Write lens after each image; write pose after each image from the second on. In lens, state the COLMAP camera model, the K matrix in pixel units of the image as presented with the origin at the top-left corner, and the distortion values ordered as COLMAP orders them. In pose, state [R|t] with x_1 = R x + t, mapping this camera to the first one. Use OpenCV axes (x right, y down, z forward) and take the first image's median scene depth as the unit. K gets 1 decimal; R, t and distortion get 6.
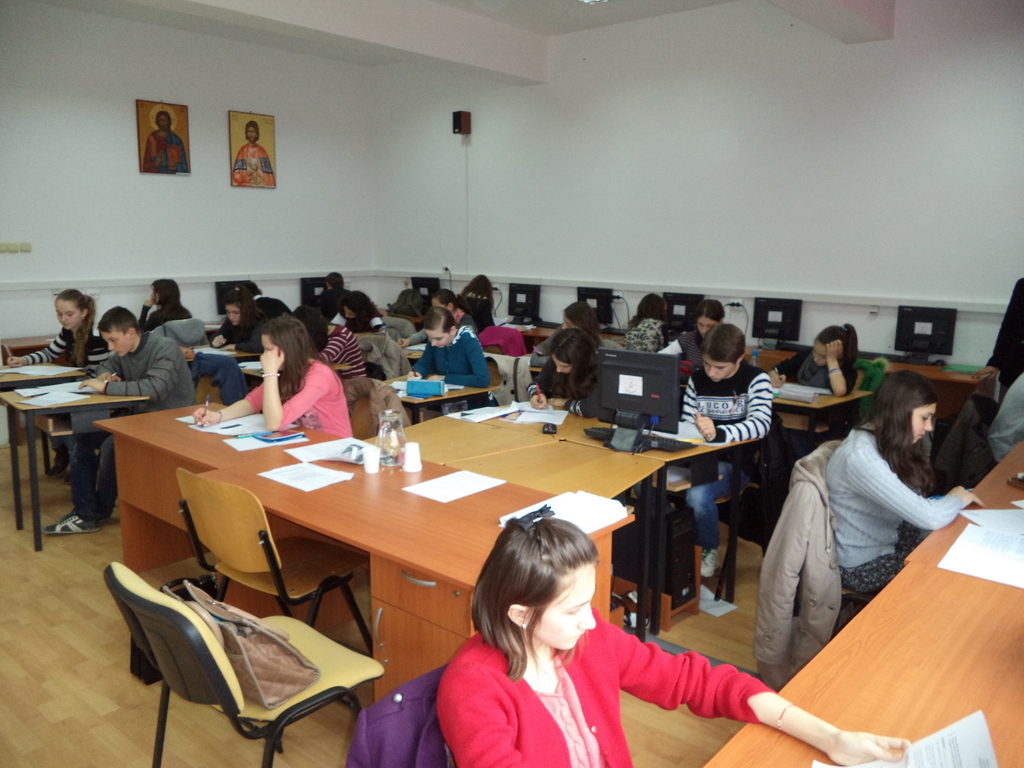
lens RADIAL K [[844.4, 0, 511.8], [0, 844.4, 383.1], [0, 0, 1]] dist [-0.015558, -0.010806]
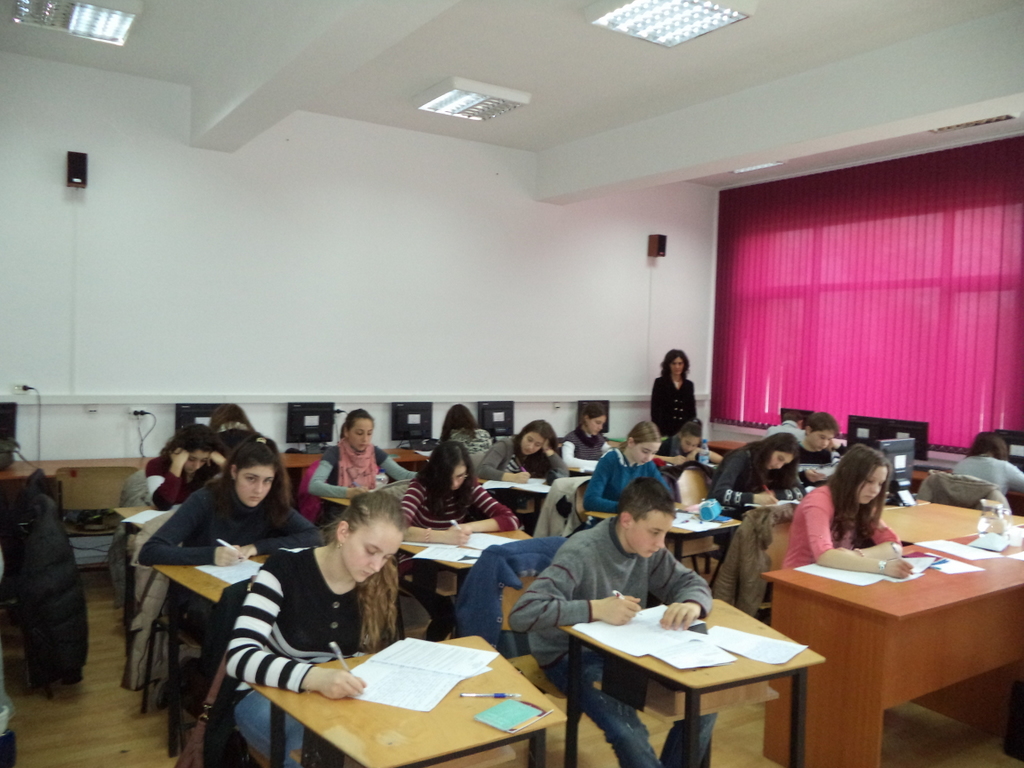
lens RADIAL K [[844.4, 0, 516.7], [0, 844.4, 384.0], [0, 0, 1]] dist [-0.015558, -0.010806]
pose [[0.286844, -0.039837, 0.957149, -0.653552], [0.135437, 0.990786, 0.000648, -0.102274], [-0.948355, 0.129448, 0.289596, 0.542739]]
